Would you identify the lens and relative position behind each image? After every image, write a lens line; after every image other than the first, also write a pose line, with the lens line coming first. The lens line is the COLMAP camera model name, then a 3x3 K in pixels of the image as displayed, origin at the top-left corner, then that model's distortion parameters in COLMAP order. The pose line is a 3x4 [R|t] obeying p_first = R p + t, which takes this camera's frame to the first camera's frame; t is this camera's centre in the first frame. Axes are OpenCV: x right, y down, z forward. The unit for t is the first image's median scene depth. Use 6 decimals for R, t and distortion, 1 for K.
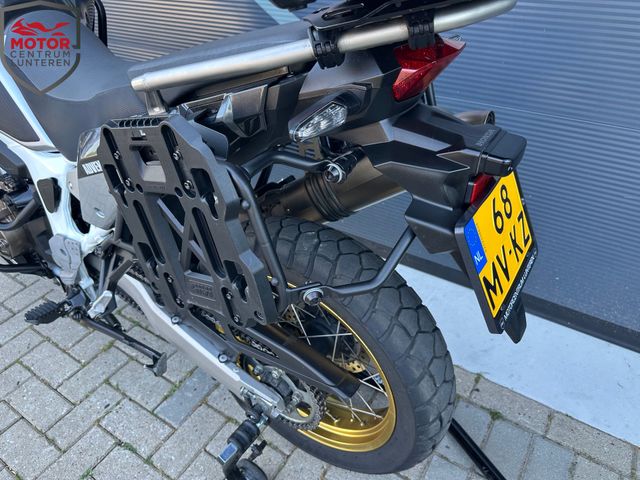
lens RADIAL K [[454.8, 0, 315.9], [0, 454.8, 241.4], [0, 0, 1]] dist [0.045497, -0.069499]
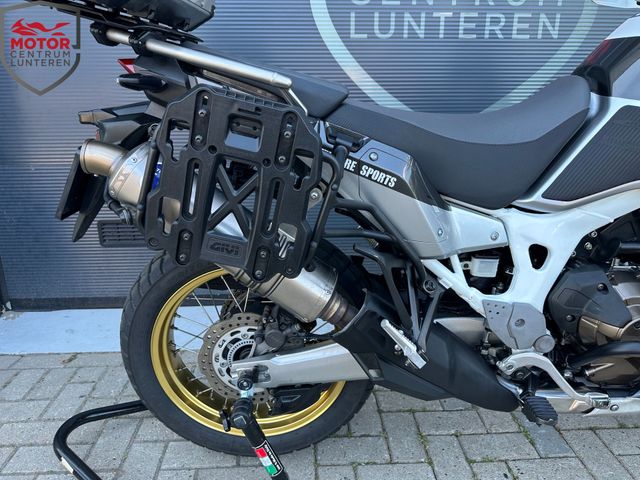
lens RADIAL K [[454.8, 0, 317.2], [0, 454.8, 239.8], [0, 0, 1]] dist [0.045497, -0.069499]
pose [[0.812166, -0.144841, 0.565161, -1.226247], [0.323655, 0.917823, -0.229887, 0.019490], [-0.485421, 0.369624, 0.792304, 0.298444]]
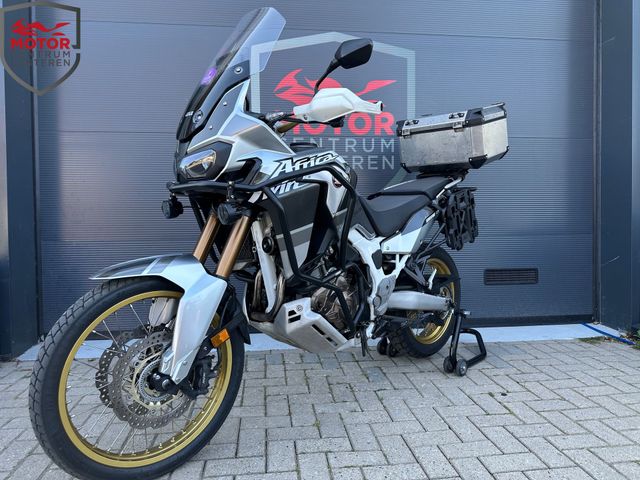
lens RADIAL K [[454.8, 0, 324.1], [0, 454.8, 239.3], [0, 0, 1]] dist [0.045497, -0.069499]
pose [[0.765652, -0.001316, 0.643254, -1.628241], [0.363984, 0.825395, -0.431553, 0.615657], [-0.530371, 0.564553, 0.632445, -0.327214]]
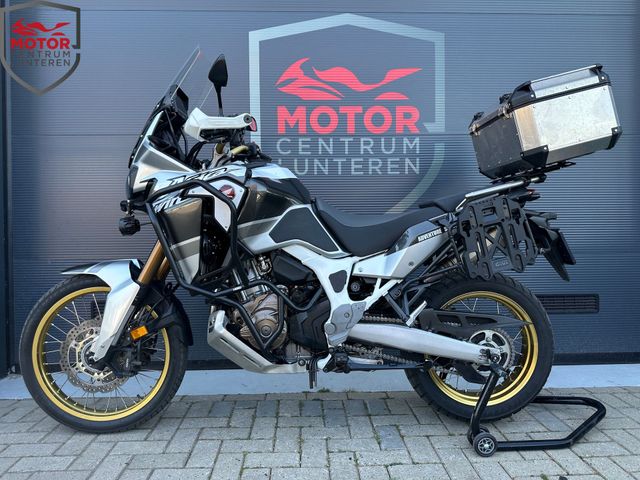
lens RADIAL K [[454.8, 0, 323.3], [0, 454.8, 236.8], [0, 0, 1]] dist [0.045497, -0.069499]
pose [[0.814155, 0.012347, 0.580516, -1.295813], [0.326522, 0.816983, -0.475314, 0.446524], [-0.480140, 0.576530, 0.661119, -0.173120]]
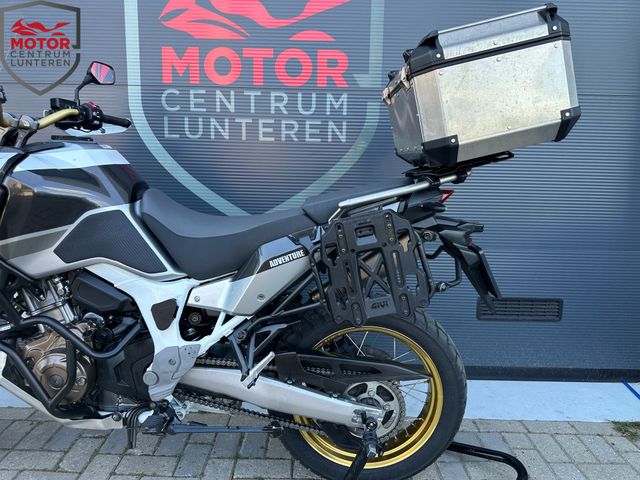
lens RADIAL K [[454.8, 0, 318.9], [0, 454.8, 240.0], [0, 0, 1]] dist [0.045497, -0.069499]
pose [[0.836937, -0.047581, 0.545227, -0.714702], [0.281572, 0.891692, -0.354404, 0.224438], [-0.469312, 0.450135, 0.759688, -0.203466]]
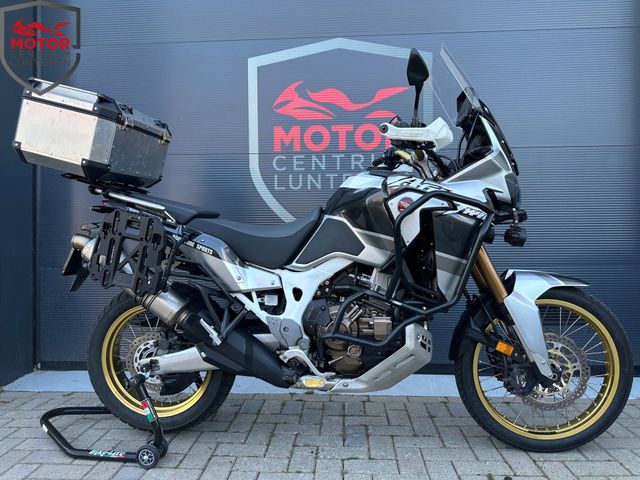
lens RADIAL K [[454.8, 0, 324.6], [0, 454.8, 239.9], [0, 0, 1]] dist [0.045497, -0.069499]
pose [[0.866603, 0.026800, 0.498278, -1.151375], [0.277063, 0.804647, -0.525147, 0.592979], [-0.415012, 0.593148, 0.689884, -0.354899]]
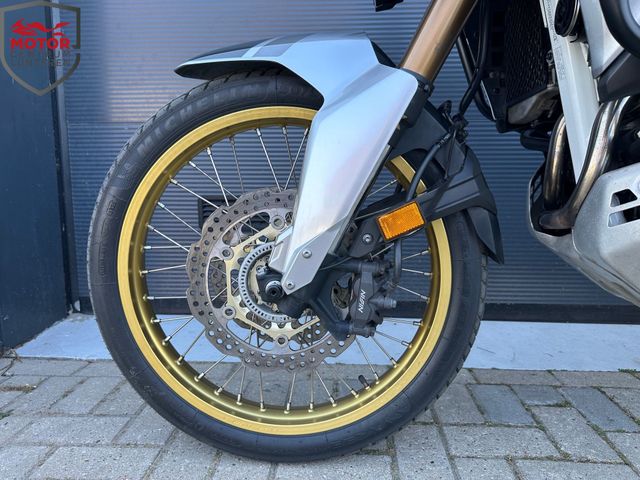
lens RADIAL K [[454.8, 0, 315.5], [0, 454.8, 236.5], [0, 0, 1]] dist [0.045497, -0.069499]
pose [[0.872190, -0.044305, 0.487157, -1.265679], [0.271361, 0.872426, -0.406492, 0.036300], [-0.406999, 0.486733, 0.772944, 0.836098]]
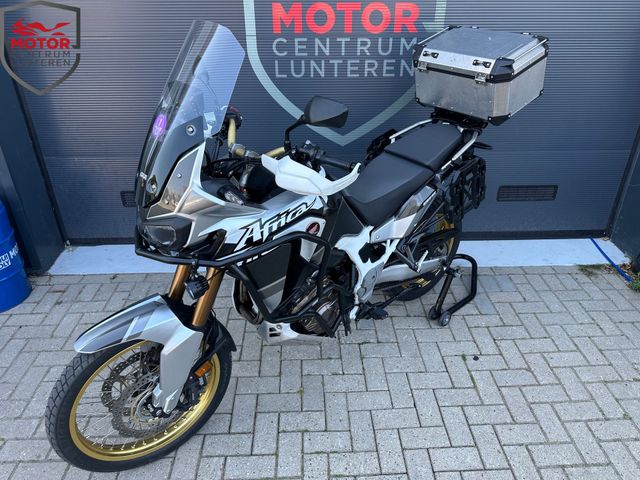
lens RADIAL K [[454.8, 0, 325.0], [0, 454.8, 238.0], [0, 0, 1]] dist [0.045497, -0.069499]
pose [[0.815359, -0.256732, 0.518920, -1.380605], [0.318273, 0.947481, -0.031330, 0.019440], [-0.483623, 0.190704, 0.854249, -0.661686]]
